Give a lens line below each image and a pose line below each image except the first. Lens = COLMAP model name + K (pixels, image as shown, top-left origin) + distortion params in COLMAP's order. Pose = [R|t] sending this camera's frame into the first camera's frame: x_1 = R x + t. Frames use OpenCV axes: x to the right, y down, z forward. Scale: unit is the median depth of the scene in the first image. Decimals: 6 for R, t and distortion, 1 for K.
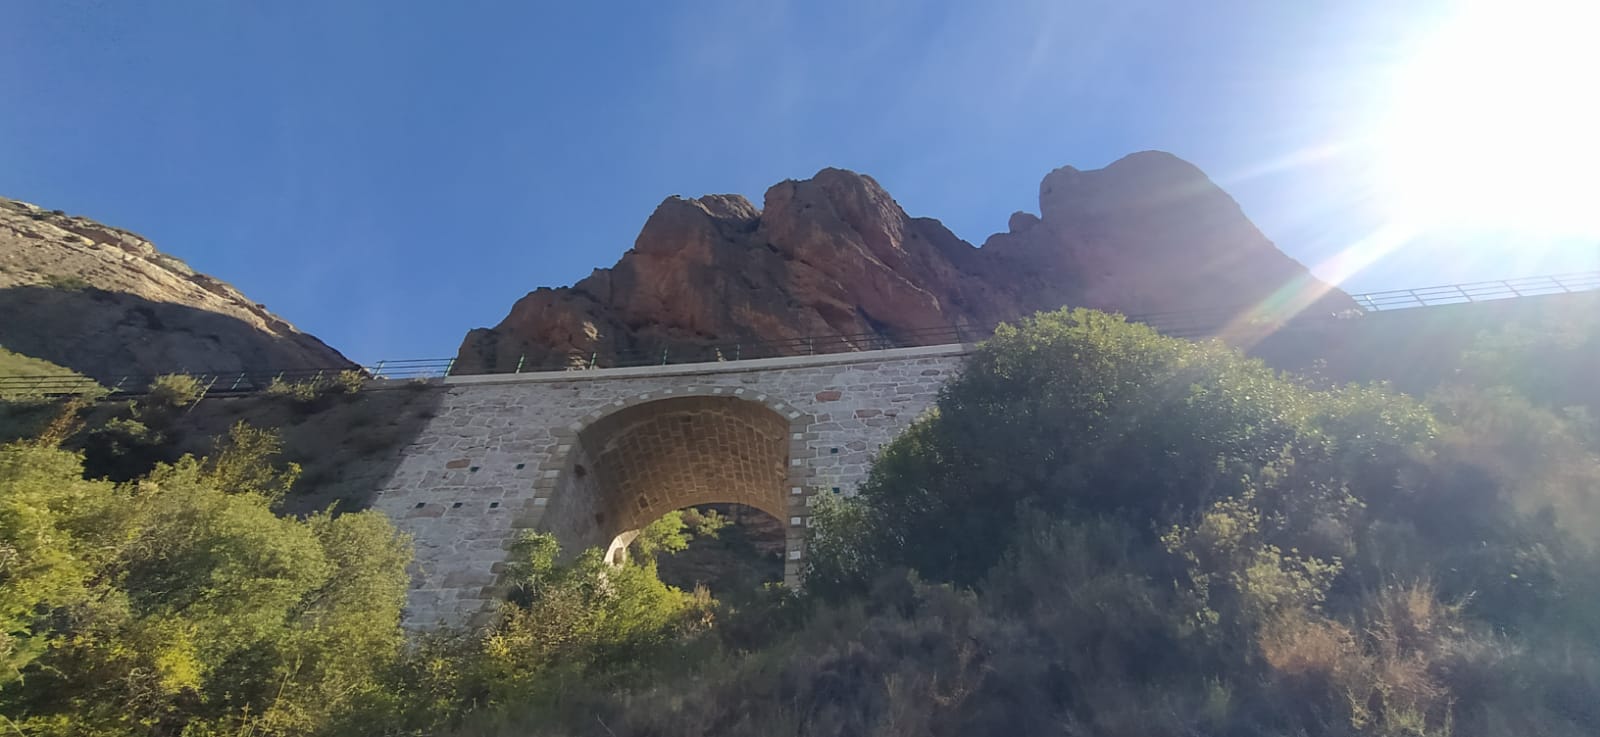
lens RADIAL K [[745.5, 0, 792.6], [0, 745.5, 369.7], [0, 0, 1]] dist [0.005013, 0.000999]
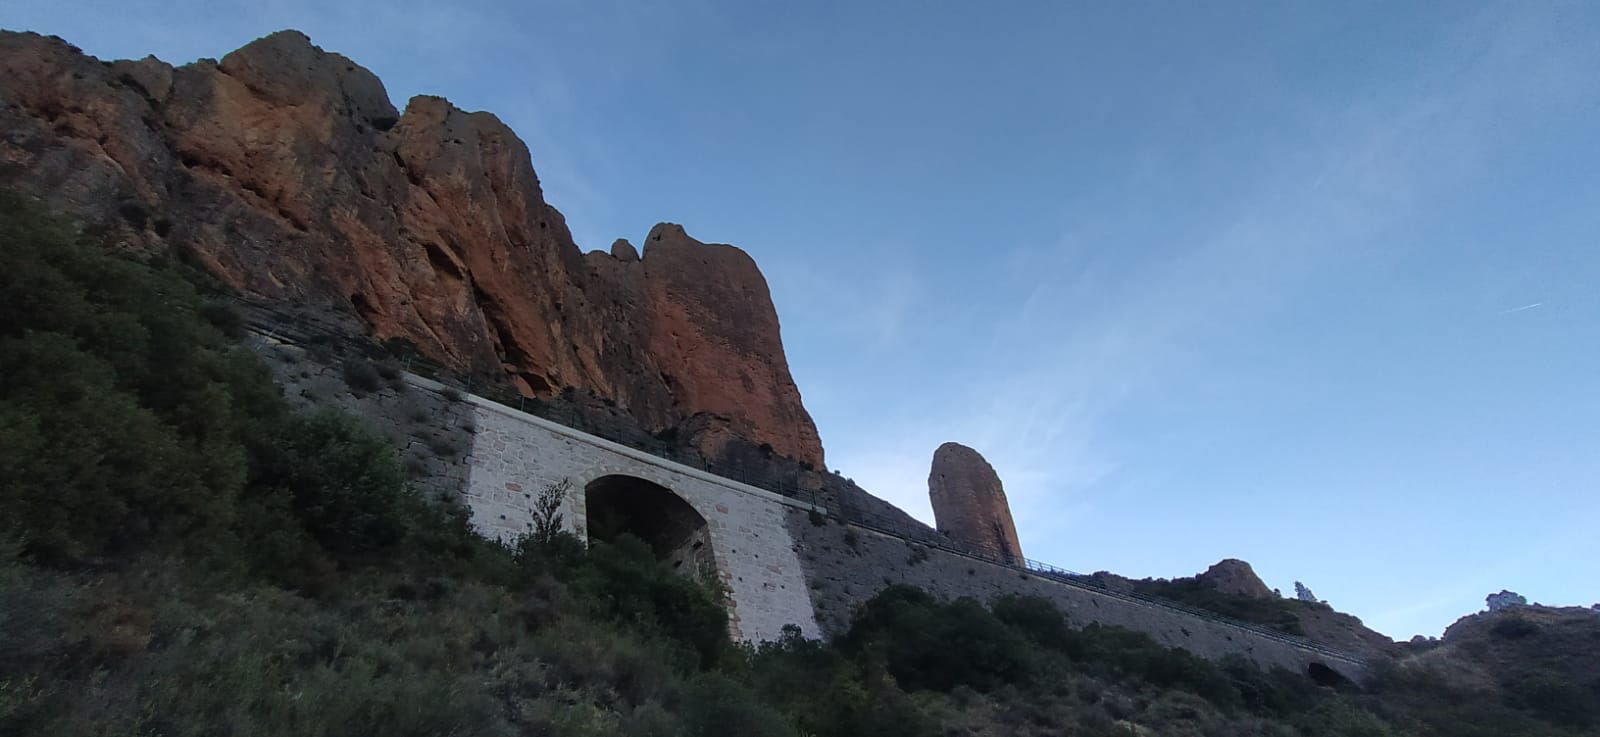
lens RADIAL K [[745.5, 0, 792.6], [0, 745.5, 369.7], [0, 0, 1]] dist [0.005013, 0.000999]
pose [[0.717115, 0.395385, 0.573948, -0.226230], [-0.401297, 0.907543, -0.123796, -0.025364], [-0.569830, -0.141548, 0.809480, -0.090560]]
